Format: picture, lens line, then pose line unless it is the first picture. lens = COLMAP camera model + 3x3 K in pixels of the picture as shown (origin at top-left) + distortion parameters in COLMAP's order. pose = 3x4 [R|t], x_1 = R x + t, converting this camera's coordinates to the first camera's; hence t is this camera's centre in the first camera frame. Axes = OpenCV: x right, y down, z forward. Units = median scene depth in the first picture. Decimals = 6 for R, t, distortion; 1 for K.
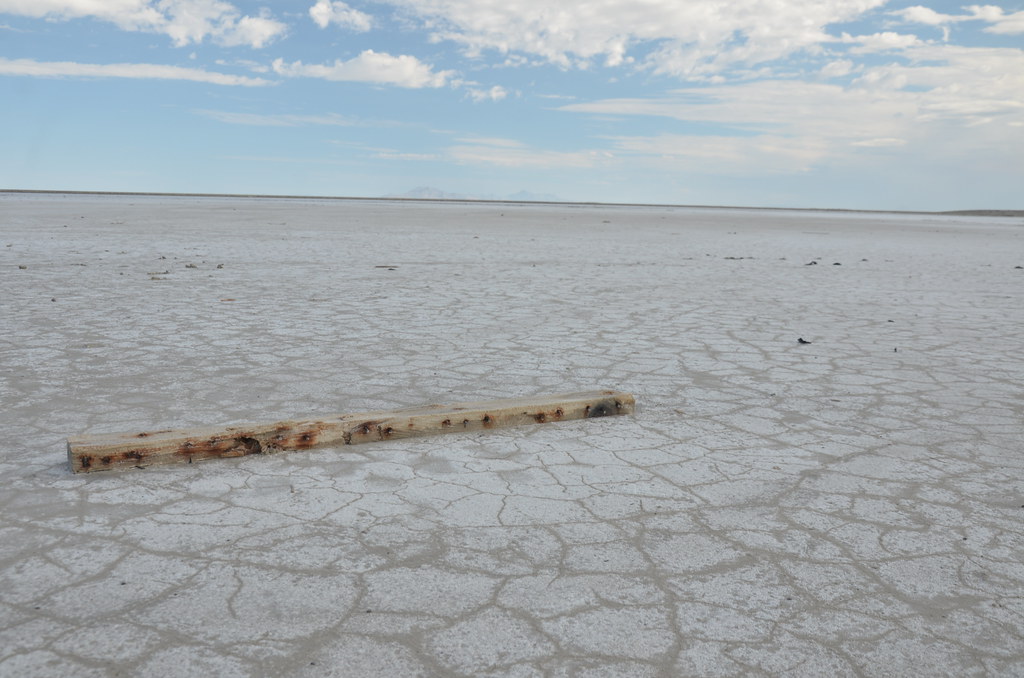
lens RADIAL K [[986.1, 0, 517.2], [0, 986.1, 374.3], [0, 0, 1]] dist [-0.059359, 0.107403]
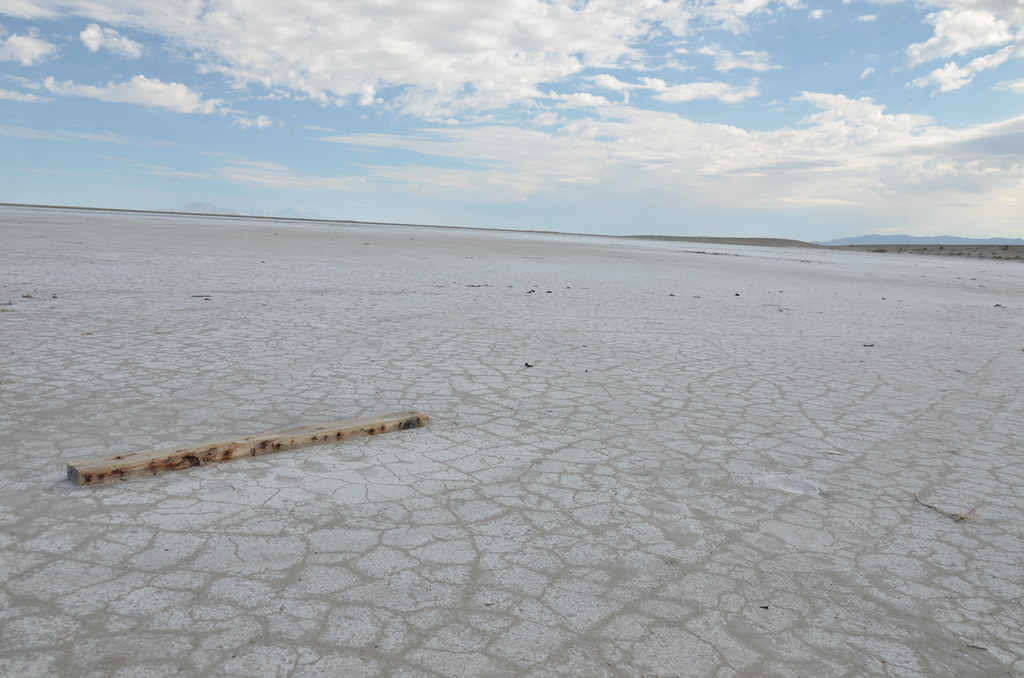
lens RADIAL K [[865.3, 0, 511.4], [0, 865.3, 354.5], [0, 0, 1]] dist [-0.003429, -0.006167]
pose [[0.963671, -0.018485, 0.266452, -0.130927], [0.019286, 0.999814, -0.000390, -0.076691], [-0.266395, 0.005515, 0.963848, -0.408890]]
